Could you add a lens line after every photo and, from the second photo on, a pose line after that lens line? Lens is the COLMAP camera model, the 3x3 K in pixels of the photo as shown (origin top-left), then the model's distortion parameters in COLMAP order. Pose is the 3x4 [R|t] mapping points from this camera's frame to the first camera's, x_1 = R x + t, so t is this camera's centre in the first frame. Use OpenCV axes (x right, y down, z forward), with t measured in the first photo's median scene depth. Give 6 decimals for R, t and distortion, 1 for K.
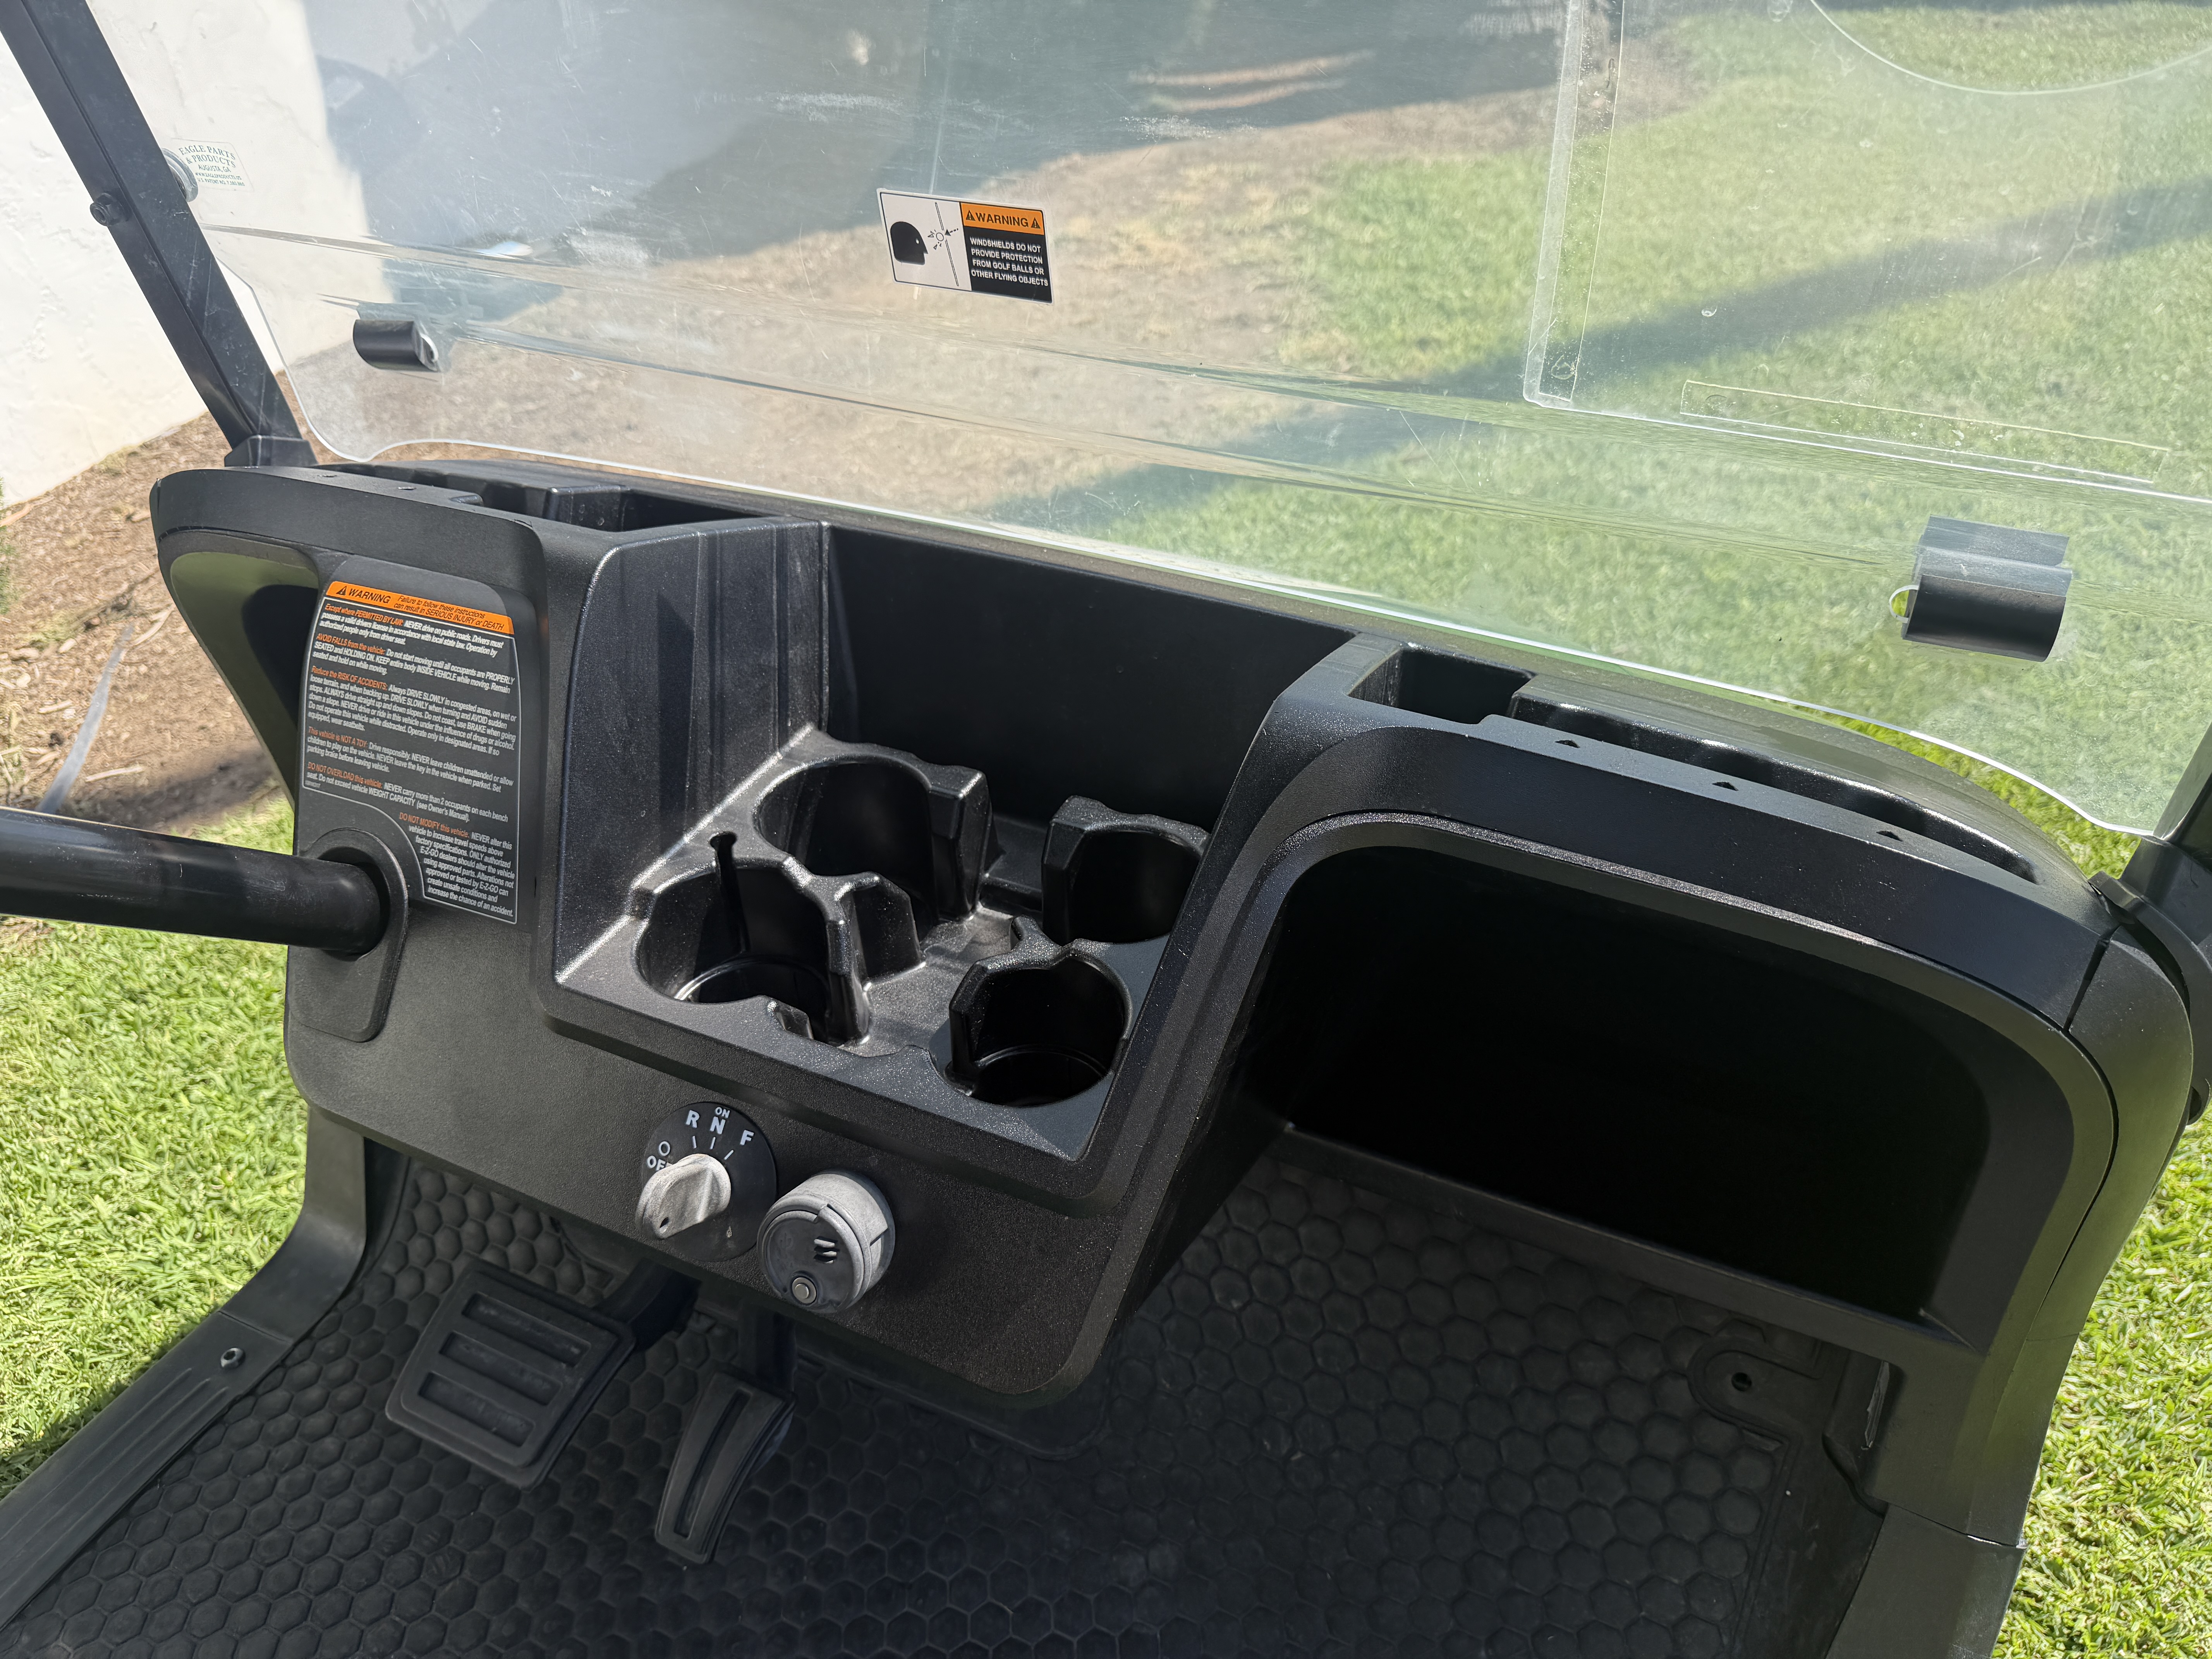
lens RADIAL K [[1576.6, 0, 1090.8], [0, 1576.6, 831.3], [0, 0, 1]] dist [0.010676, -0.031952]
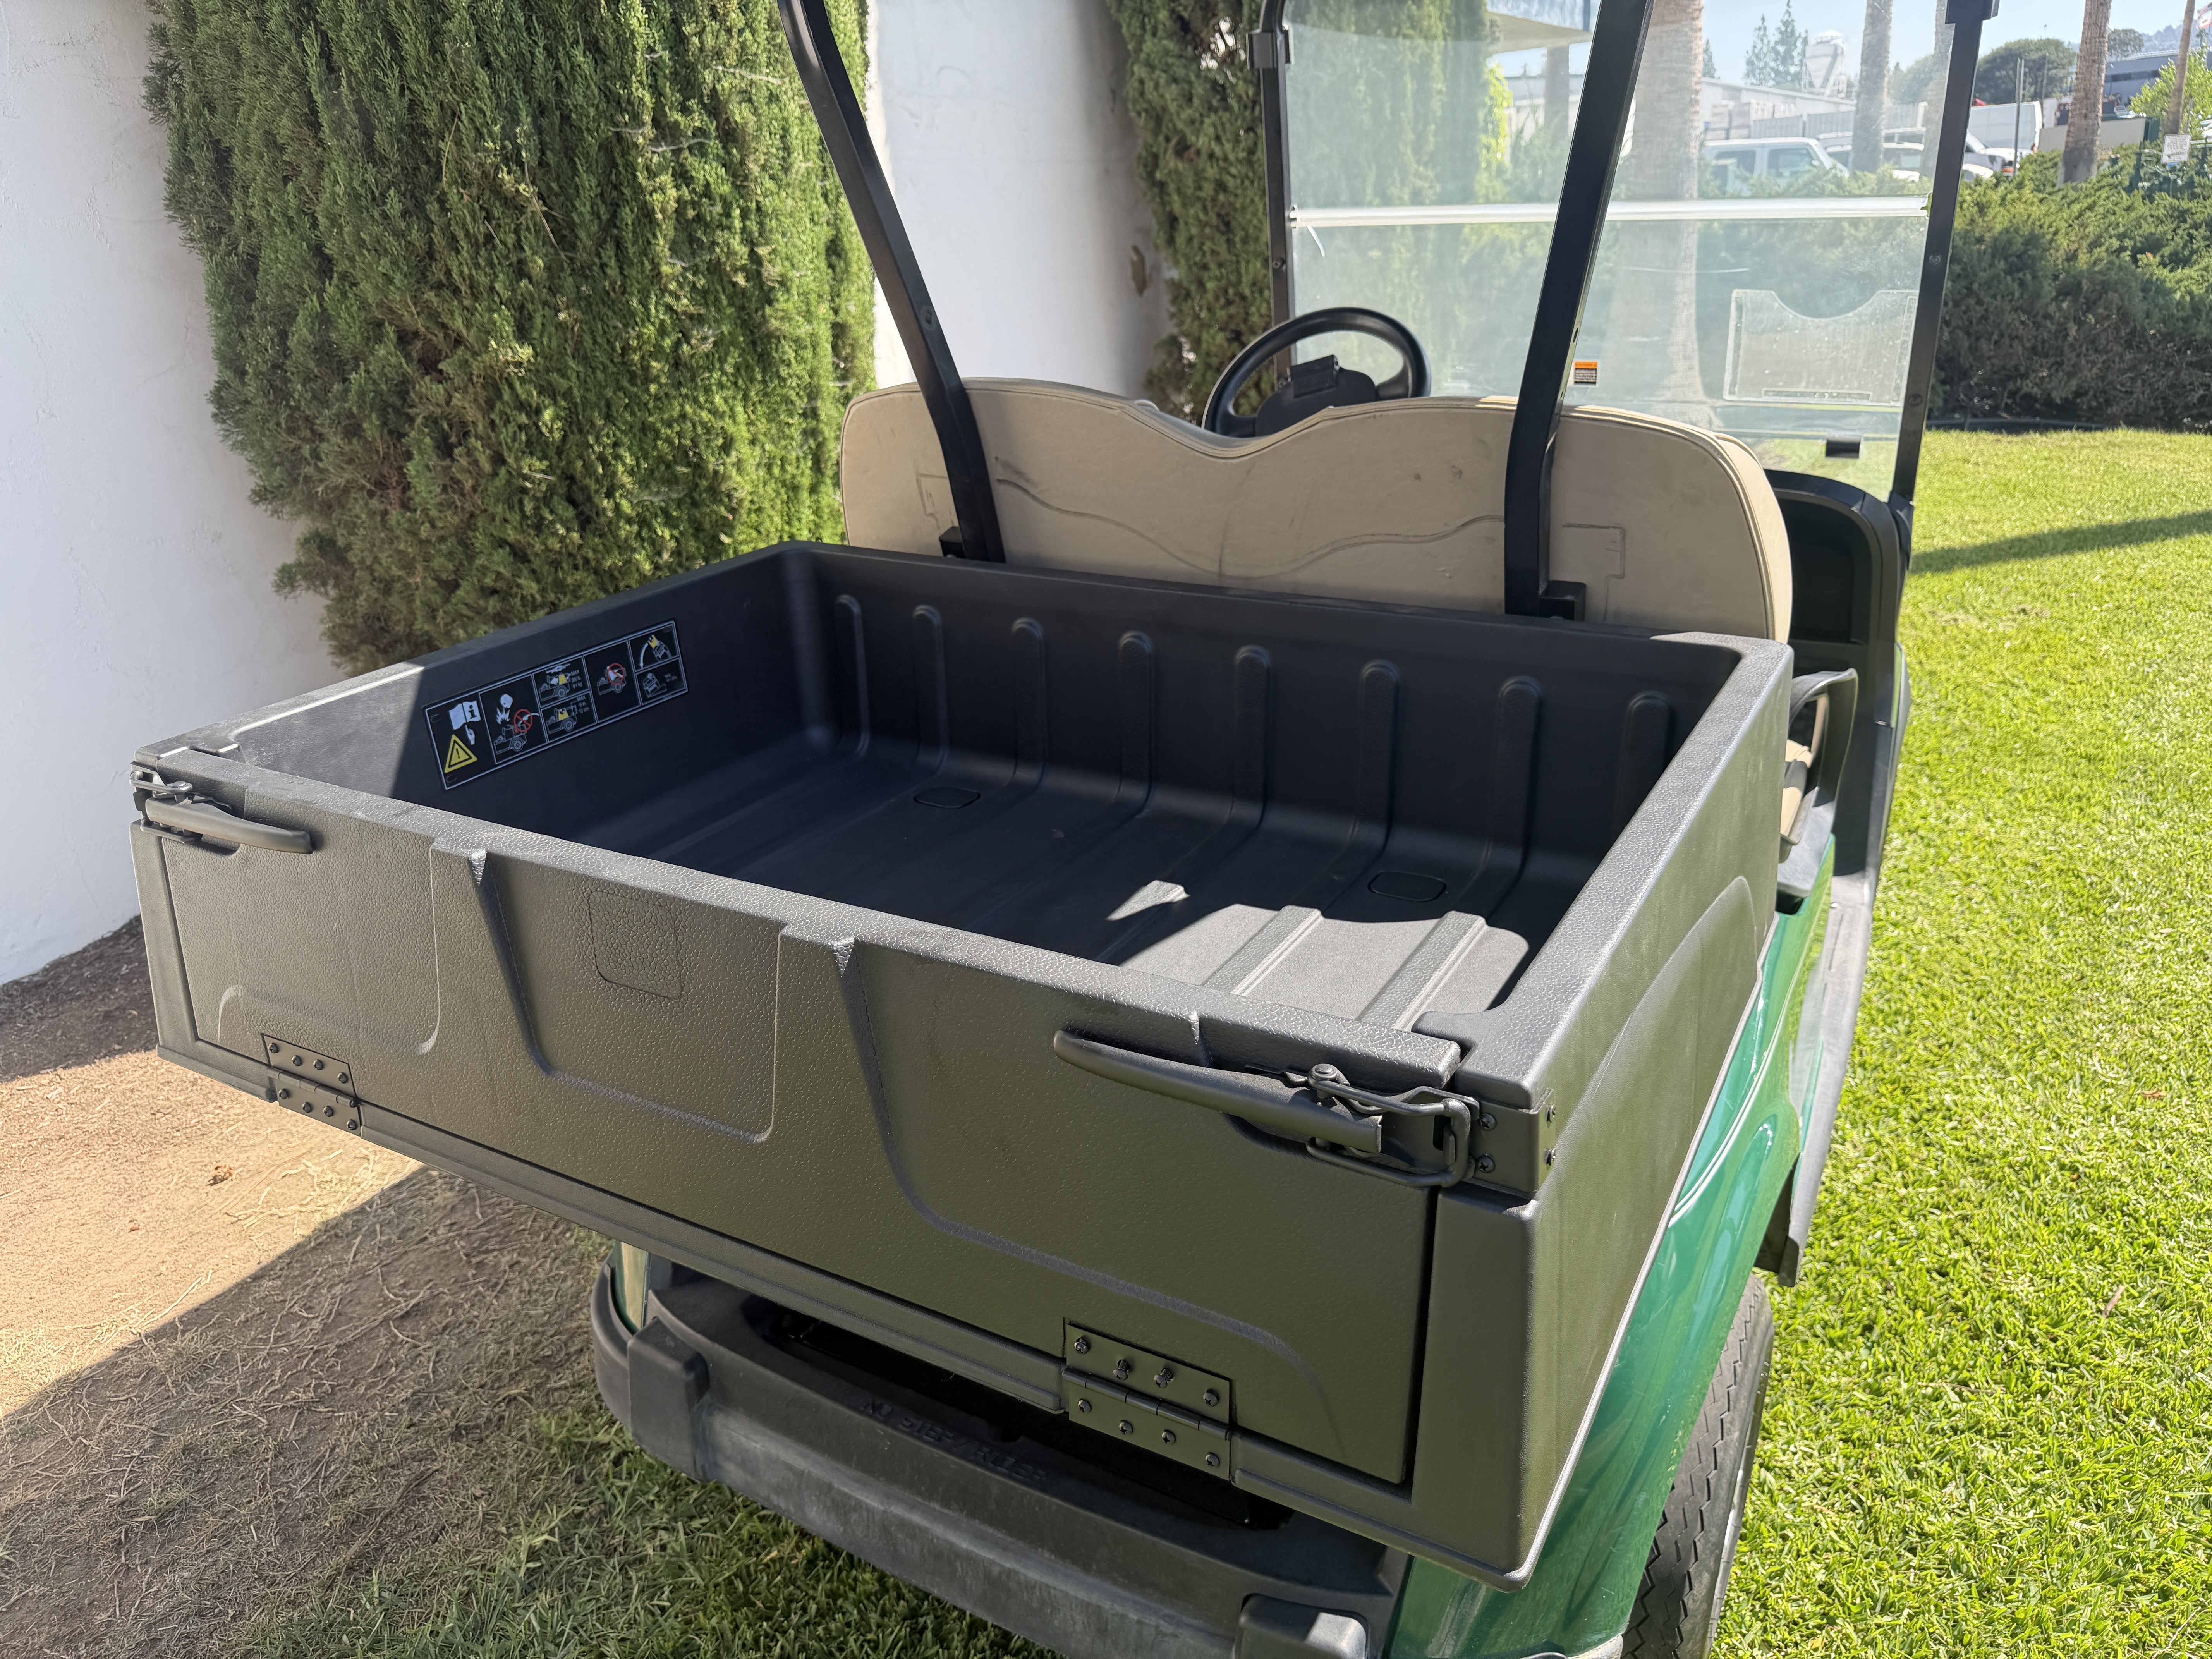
lens RADIAL K [[1576.6, 0, 1104.6], [0, 1576.6, 828.6], [0, 0, 1]] dist [0.010676, -0.031952]
pose [[0.996663, 0.029393, -0.076156, -0.744418], [-0.048367, 0.964165, -0.260858, 1.471642], [0.065759, 0.263671, 0.962369, -2.089175]]
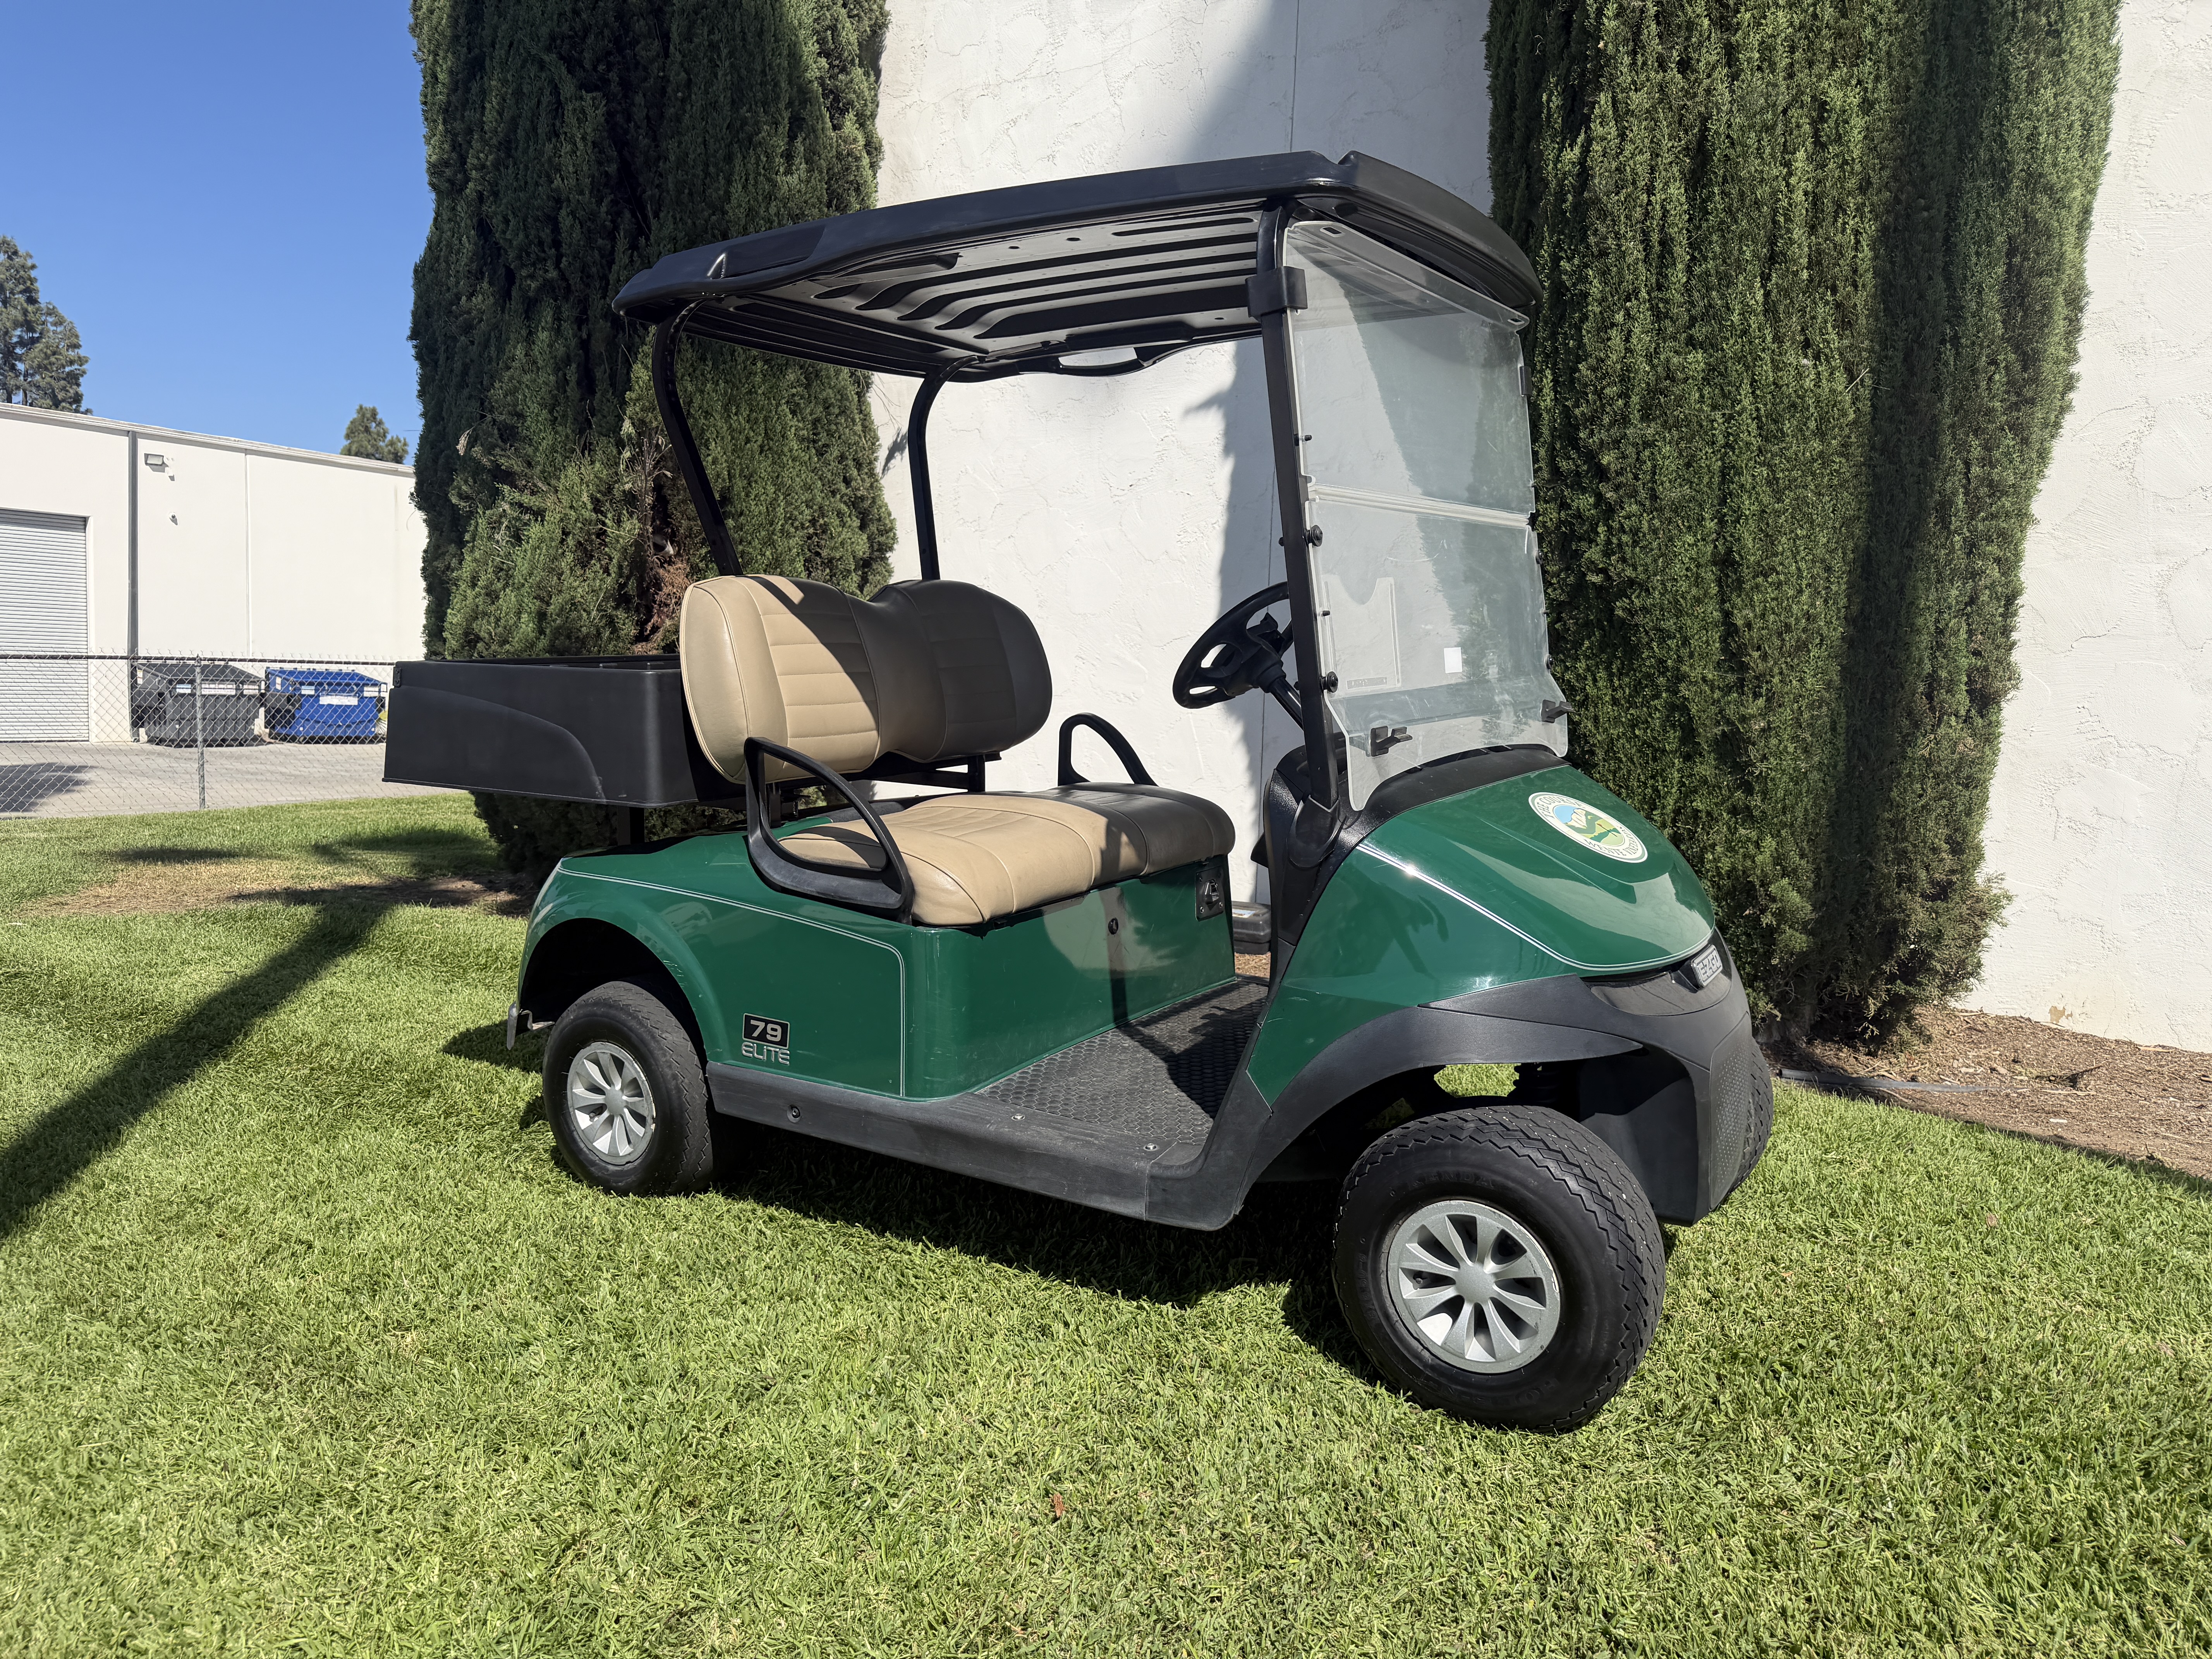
lens RADIAL K [[1576.6, 0, 1102.1], [0, 1576.6, 824.5], [0, 0, 1]] dist [0.010676, -0.031952]
pose [[-0.118478, 0.168756, -0.978511, 3.283917], [-0.607596, 0.767103, 0.205864, -0.275435], [0.785360, 0.618930, 0.011651, 0.418707]]
